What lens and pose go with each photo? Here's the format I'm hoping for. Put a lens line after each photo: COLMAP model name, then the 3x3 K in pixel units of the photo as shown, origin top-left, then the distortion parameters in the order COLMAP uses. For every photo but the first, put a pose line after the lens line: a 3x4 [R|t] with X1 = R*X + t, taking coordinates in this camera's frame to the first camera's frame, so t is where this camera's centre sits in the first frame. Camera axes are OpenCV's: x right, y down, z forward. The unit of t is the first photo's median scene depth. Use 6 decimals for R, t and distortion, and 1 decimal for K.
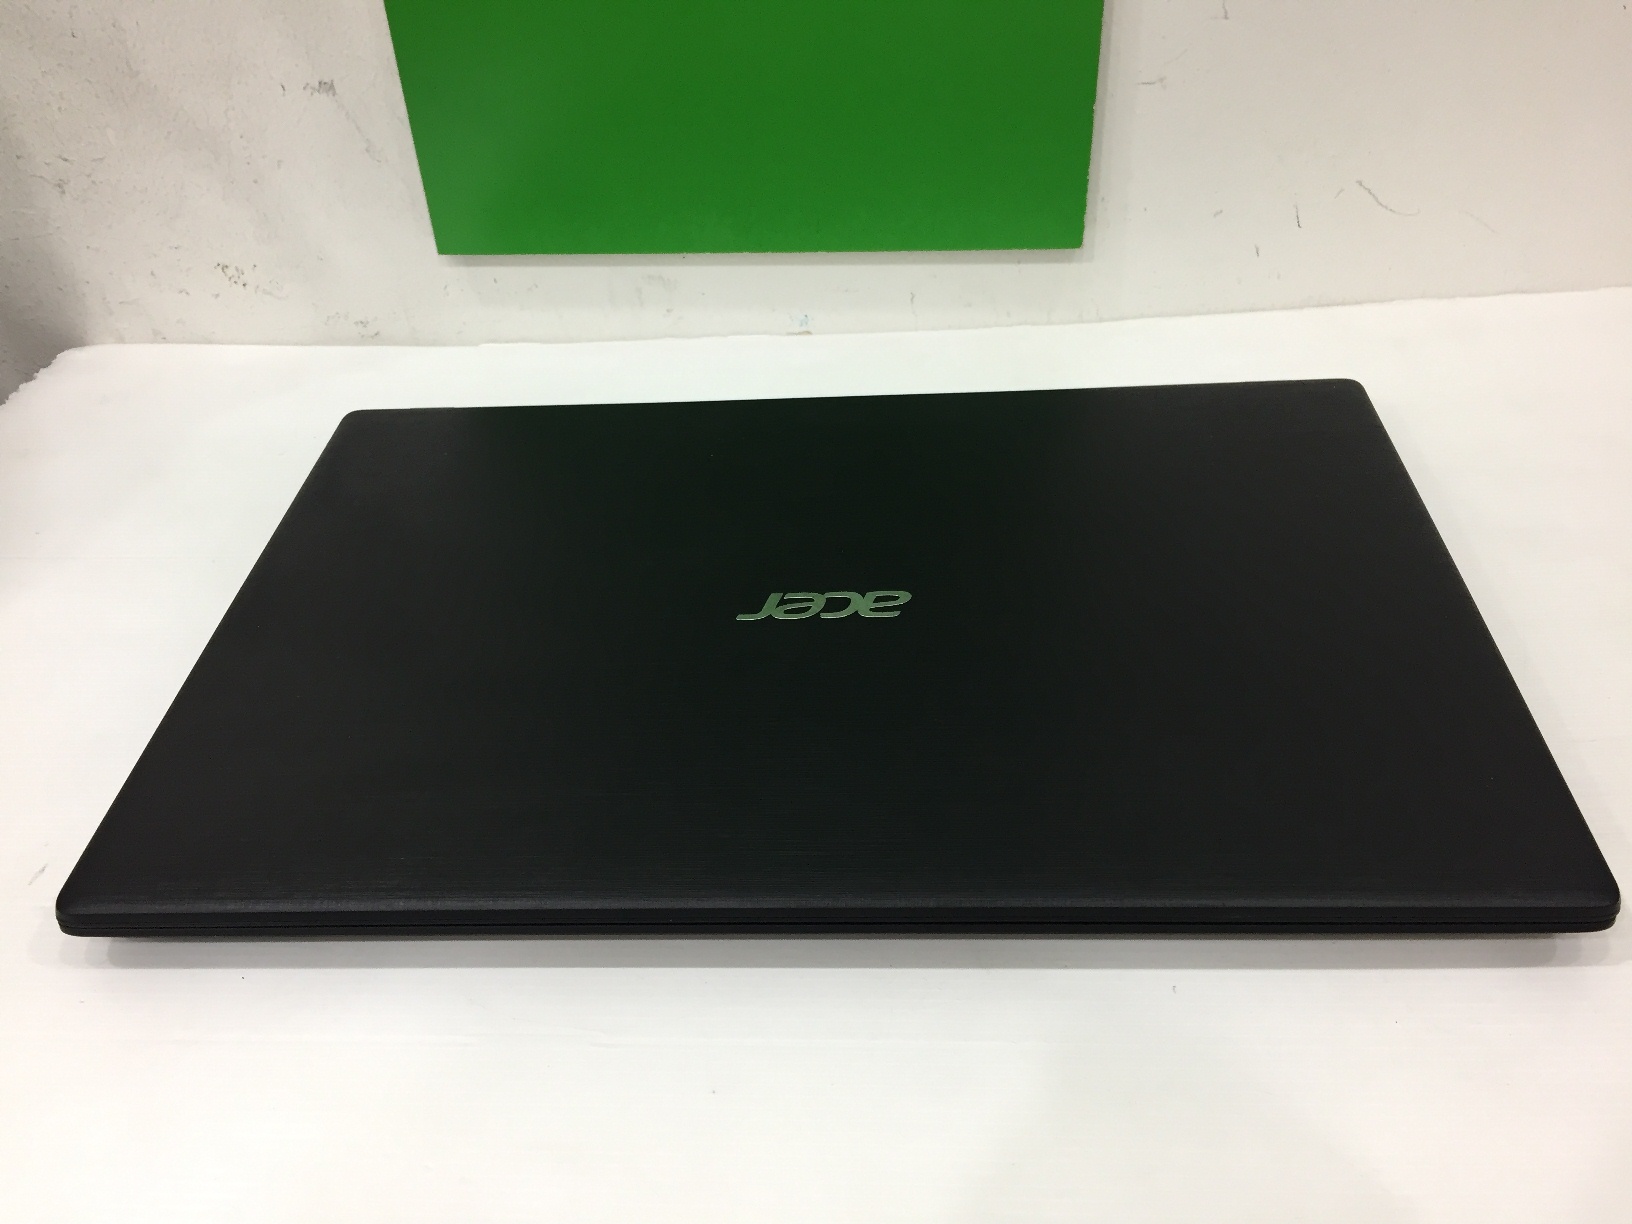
lens RADIAL K [[1421.2, 0, 816.9], [0, 1421.2, 615.7], [0, 0, 1]] dist [0.070767, -0.120277]
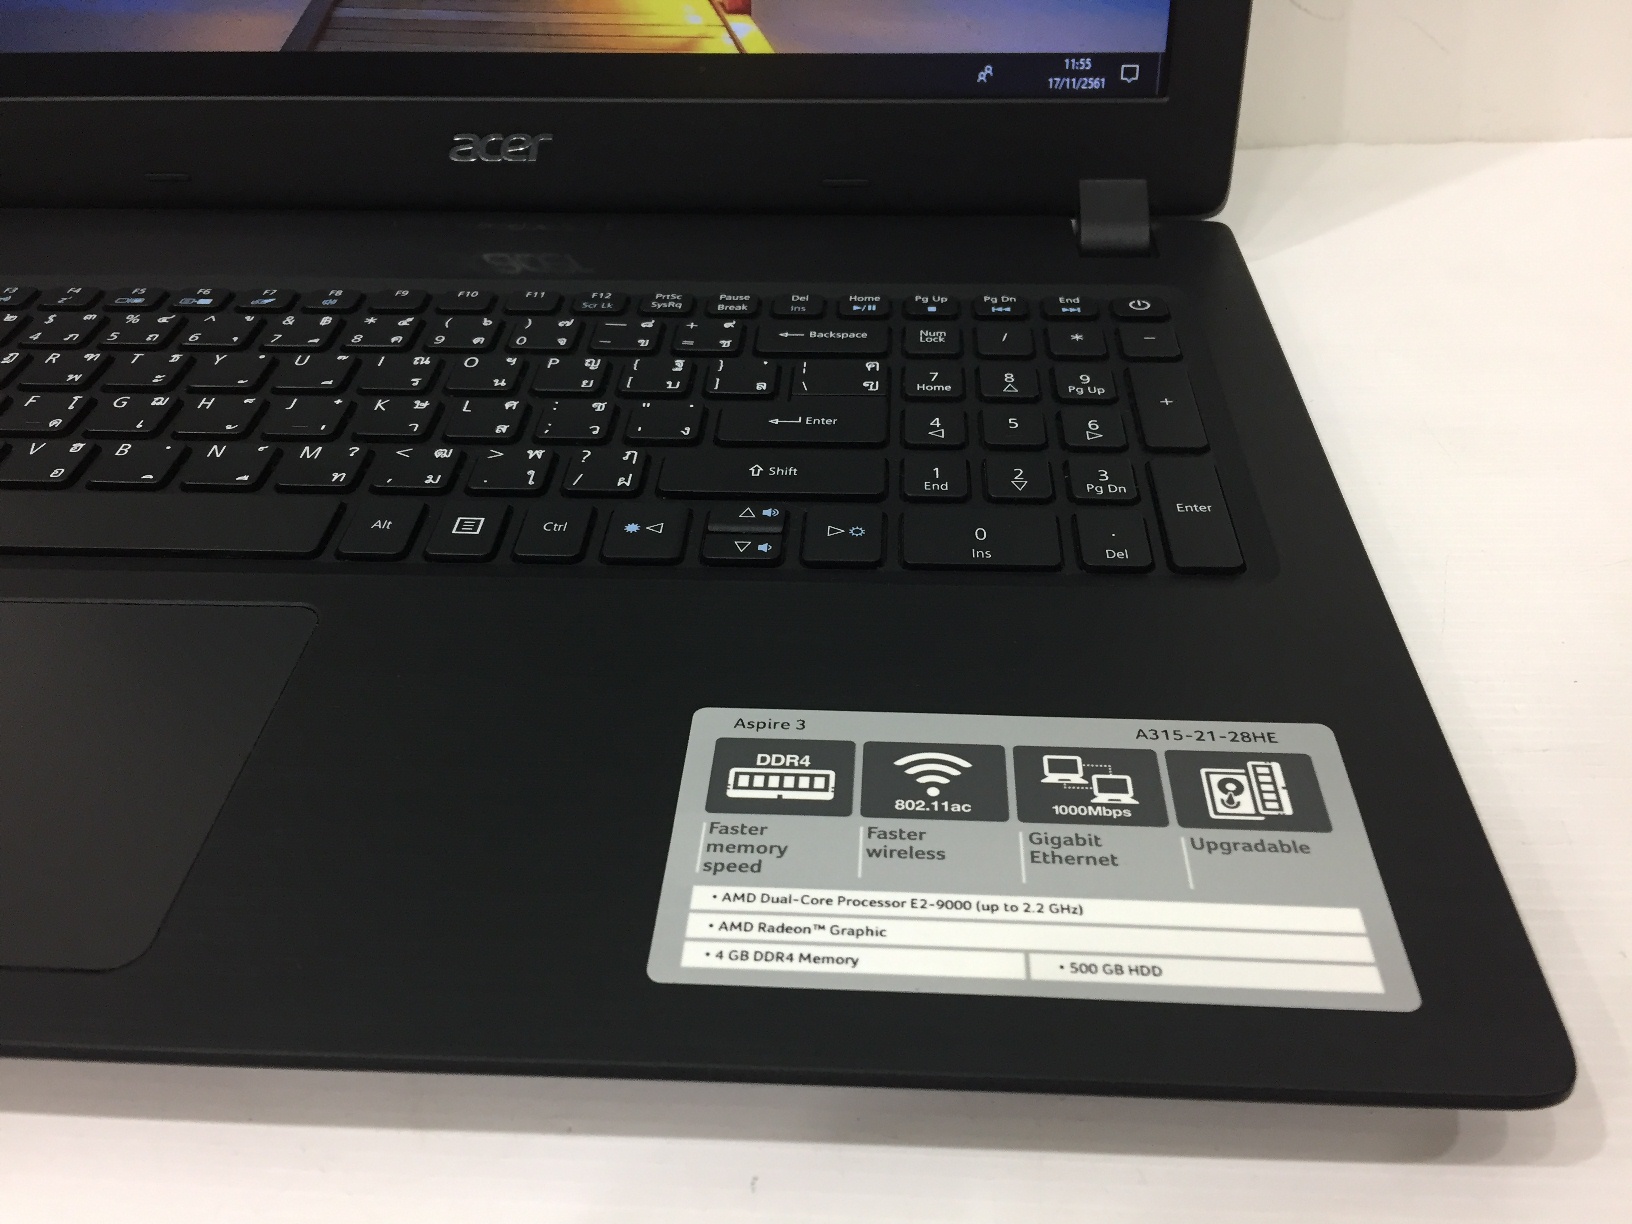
lens RADIAL K [[1421.2, 0, 816.9], [0, 1421.2, 610.8], [0, 0, 1]] dist [0.070767, -0.120277]
pose [[0.998946, 0.038495, 0.024985, 0.140402], [-0.038677, 0.999228, 0.006867, 0.025027], [-0.024701, -0.007827, 0.999664, 0.265209]]
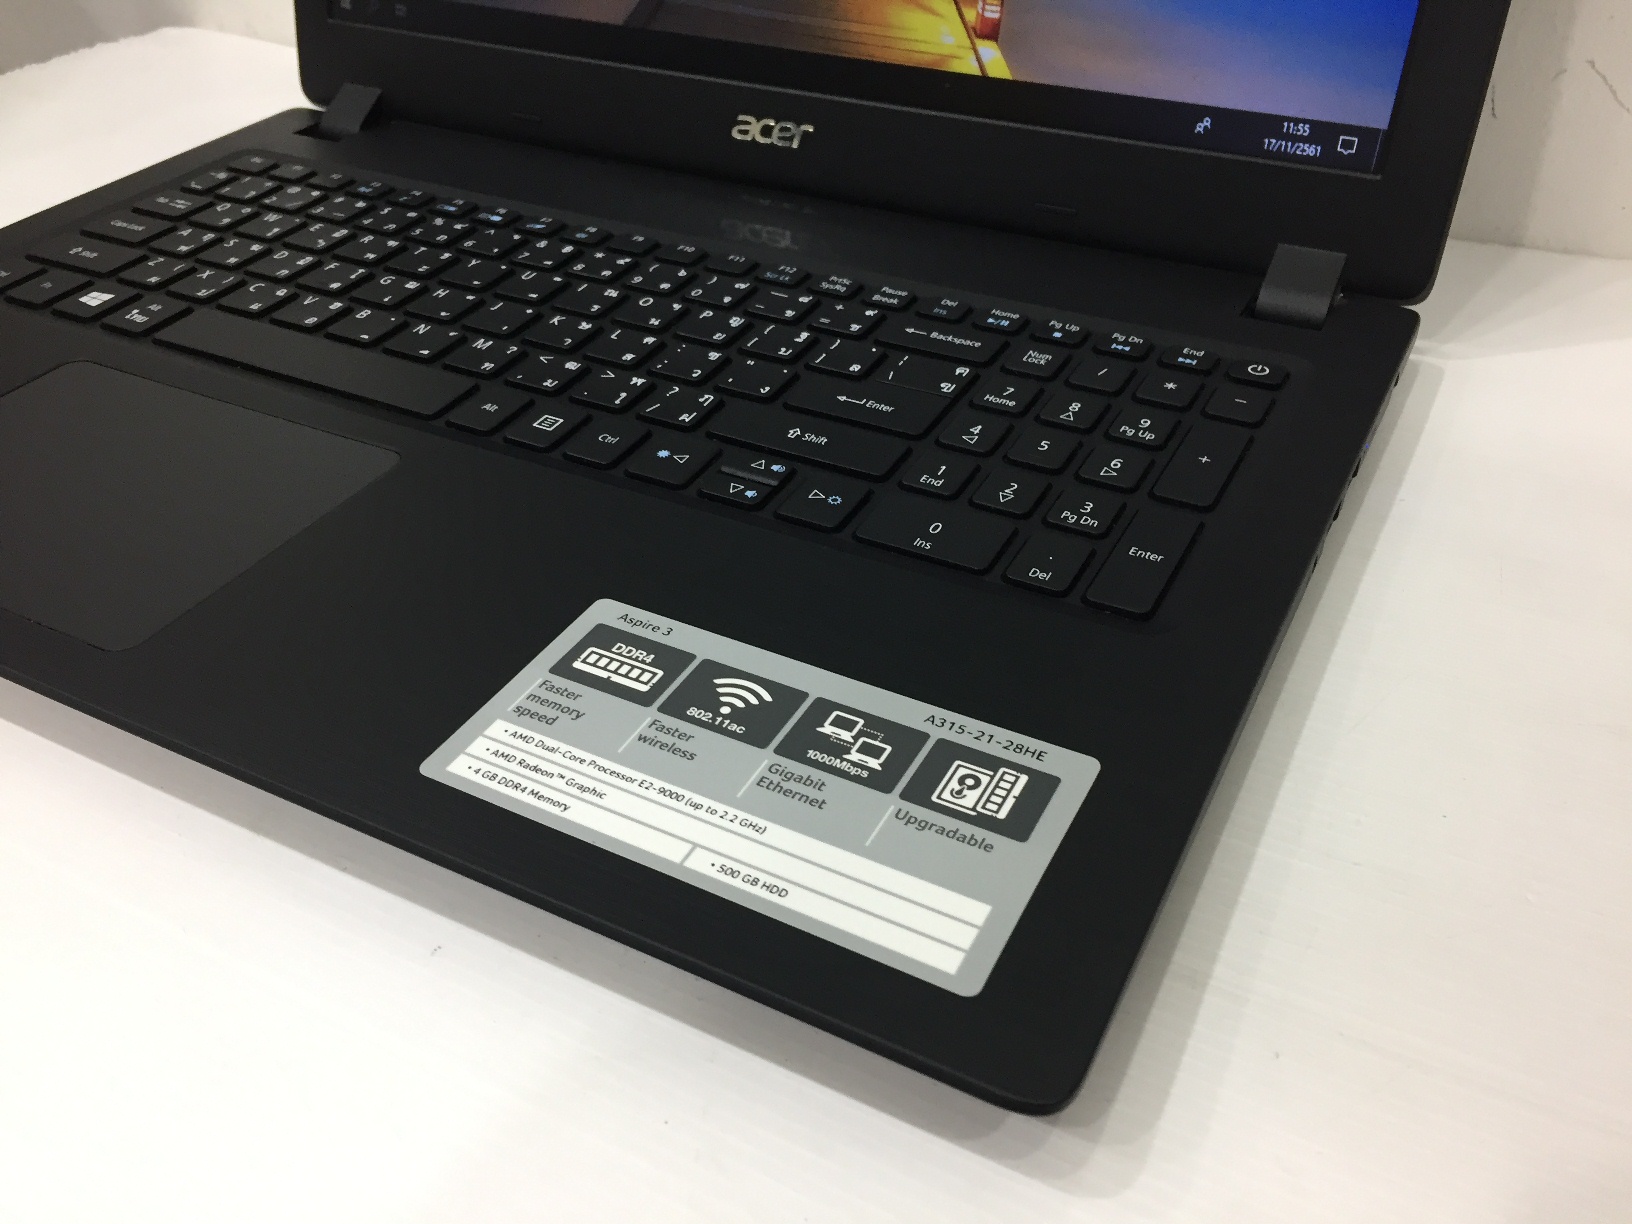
lens RADIAL K [[1421.2, 0, 811.5], [0, 1421.2, 611.0], [0, 0, 1]] dist [0.070767, -0.120277]
pose [[0.902281, 0.293904, -0.315451, 0.316527], [-0.292133, 0.954849, 0.054045, 0.015563], [0.317092, 0.043390, 0.947402, 0.241504]]
